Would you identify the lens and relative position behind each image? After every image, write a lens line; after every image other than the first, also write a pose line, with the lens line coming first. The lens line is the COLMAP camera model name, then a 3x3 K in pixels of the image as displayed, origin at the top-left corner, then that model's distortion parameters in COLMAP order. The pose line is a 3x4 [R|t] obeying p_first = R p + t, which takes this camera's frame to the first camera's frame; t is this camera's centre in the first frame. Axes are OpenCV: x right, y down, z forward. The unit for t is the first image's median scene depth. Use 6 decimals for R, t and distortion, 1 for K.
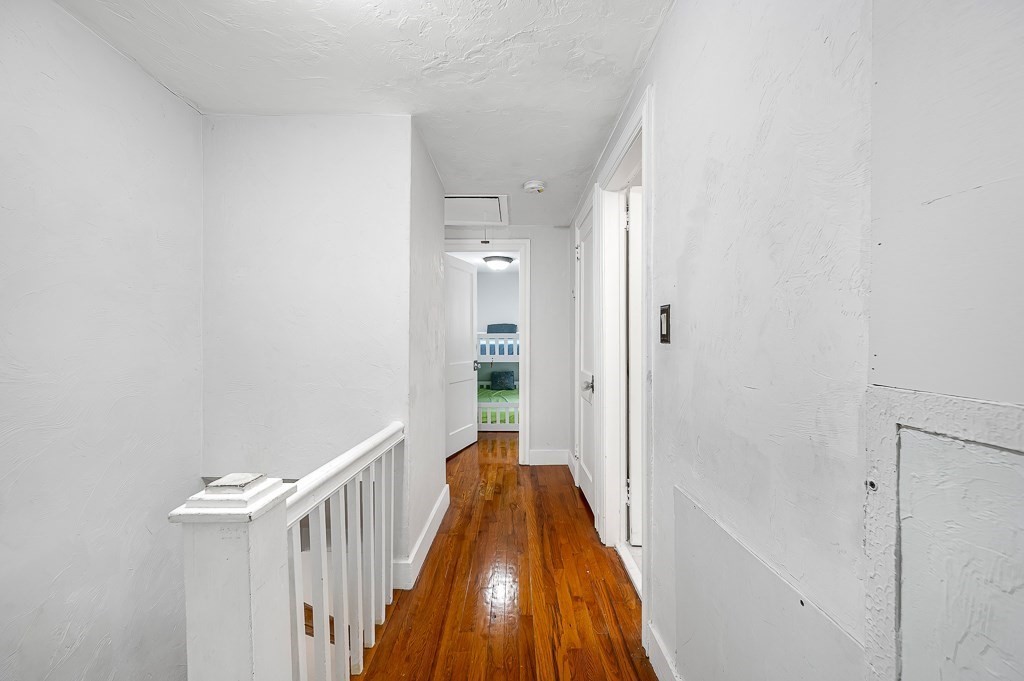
lens RADIAL K [[407.5, 0, 512.3], [0, 407.5, 340.9], [0, 0, 1]] dist [0.002523, 0.000331]
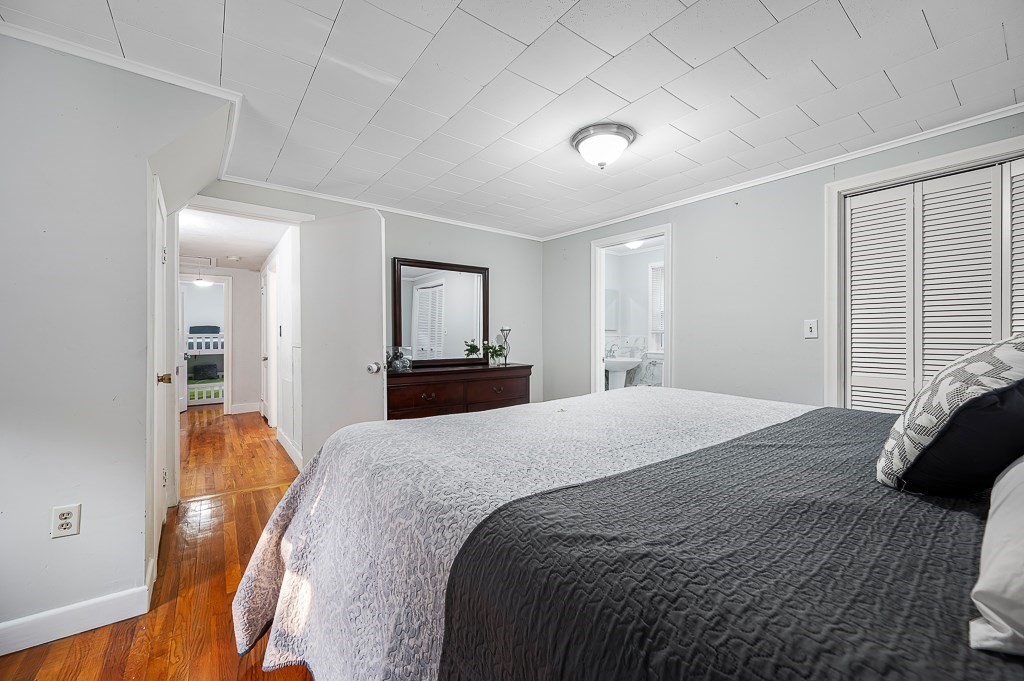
lens RADIAL K [[407.5, 0, 511.6], [0, 407.5, 334.3], [0, 0, 1]] dist [0.002523, 0.000331]
pose [[0.803055, -0.001874, 0.595902, -0.023084], [0.011289, 0.999863, -0.012069, 0.012123], [-0.595798, 0.016419, 0.802966, -0.750945]]
